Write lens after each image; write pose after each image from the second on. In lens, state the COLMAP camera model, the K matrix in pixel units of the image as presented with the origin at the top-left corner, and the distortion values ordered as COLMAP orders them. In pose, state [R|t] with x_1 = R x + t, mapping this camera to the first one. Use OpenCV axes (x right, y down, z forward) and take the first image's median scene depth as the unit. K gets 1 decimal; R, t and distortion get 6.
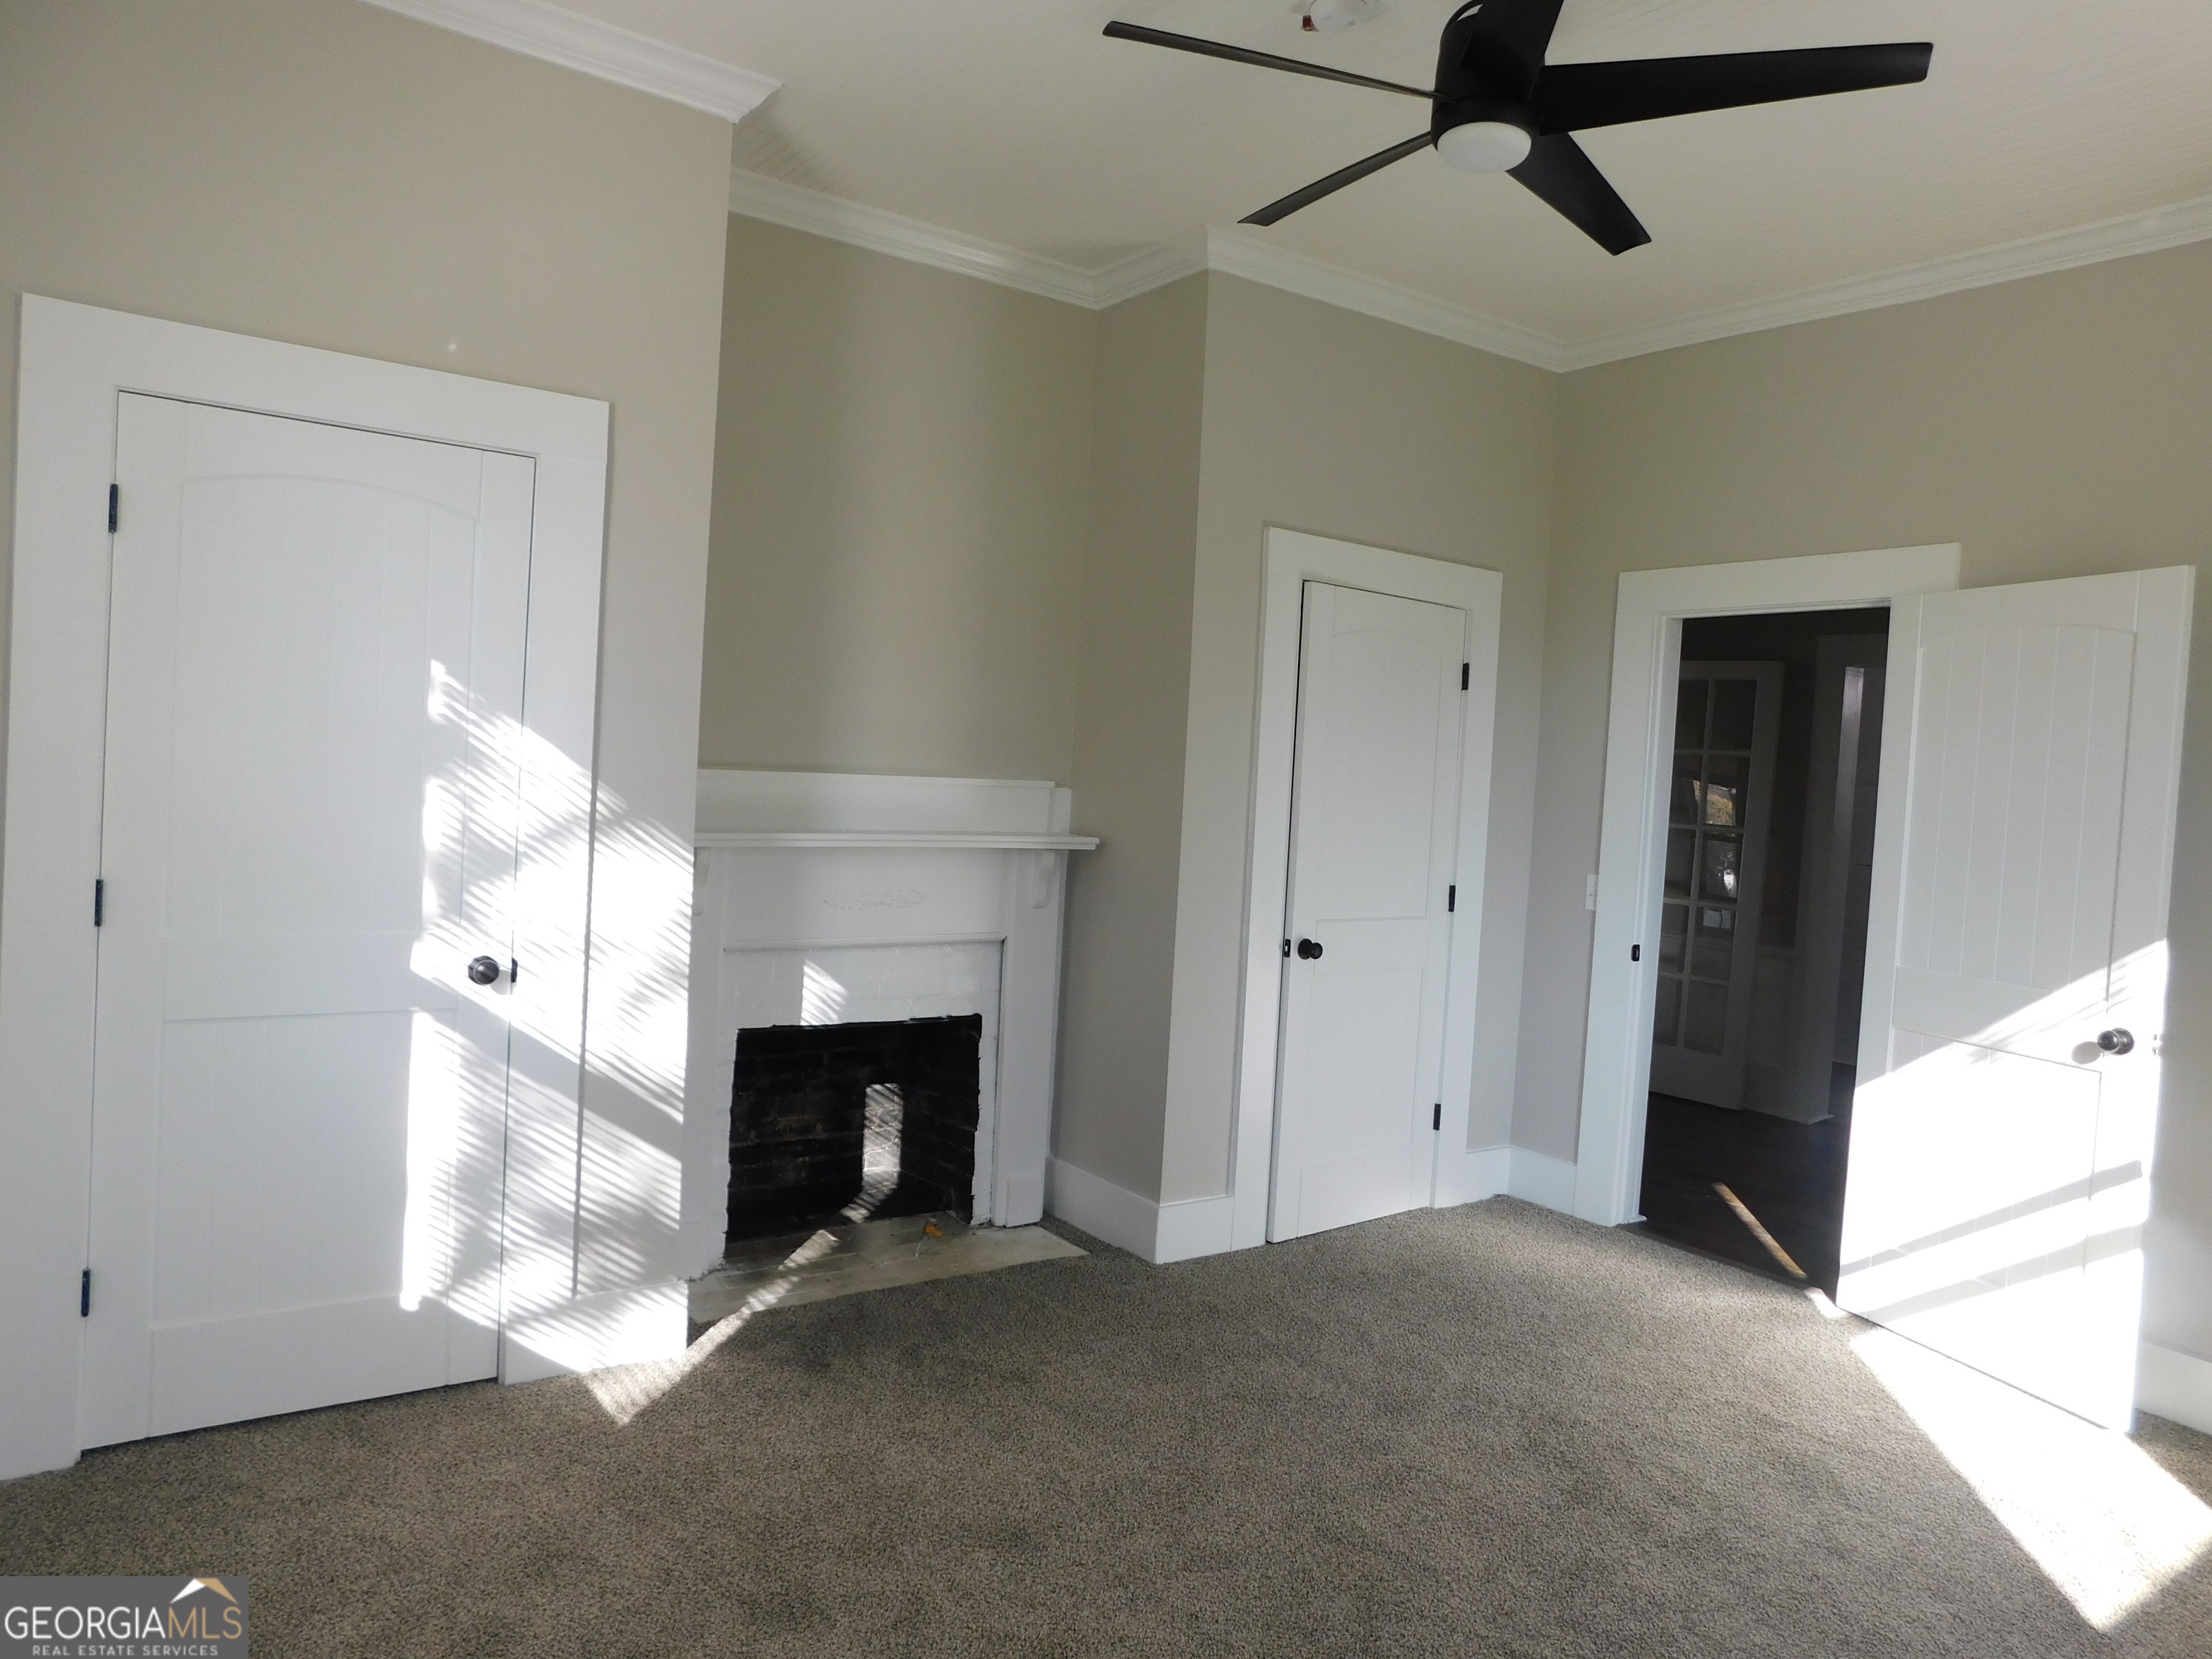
lens RADIAL K [[1464.0, 0, 1113.5], [0, 1464.0, 823.6], [0, 0, 1]] dist [-0.070824, 0.057775]
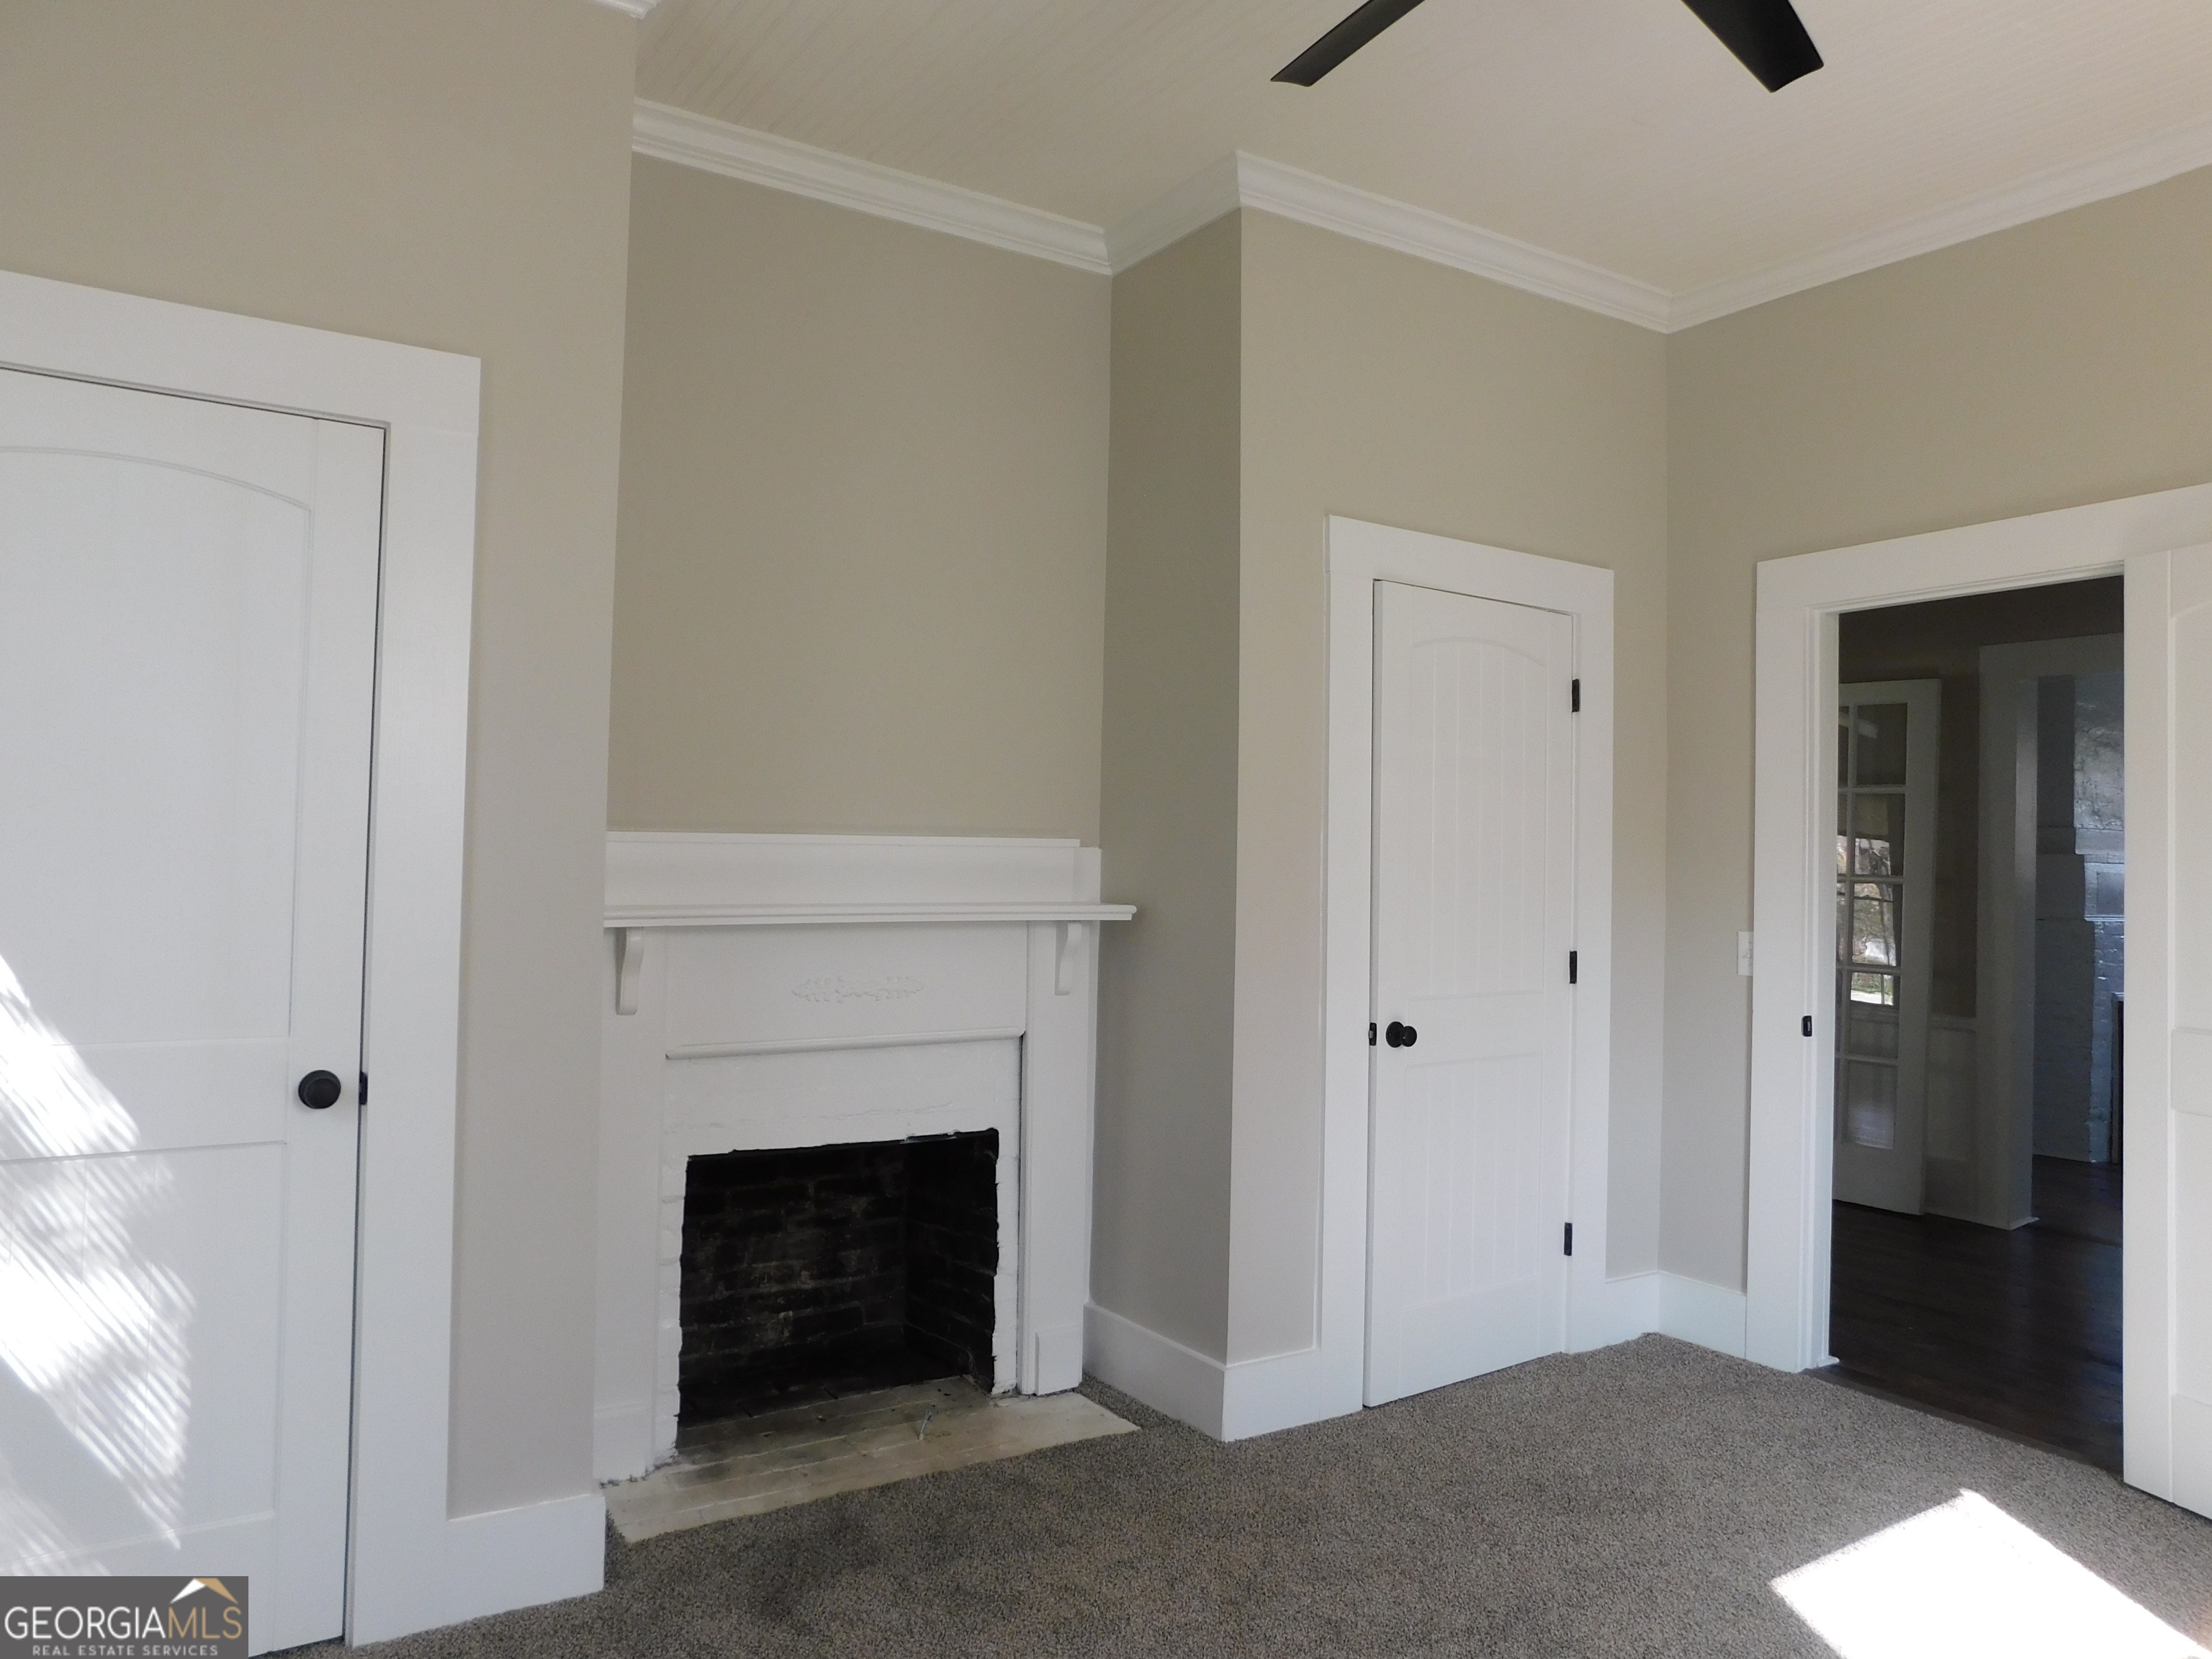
lens RADIAL K [[1517.1, 0, 1117.2], [0, 1517.1, 823.3], [0, 0, 1]] dist [-0.079549, 0.062758]
pose [[0.998615, -0.036818, -0.037584, 0.013152], [0.034269, 0.997207, -0.066367, 0.019569], [0.039922, 0.064987, 0.997087, 0.157058]]
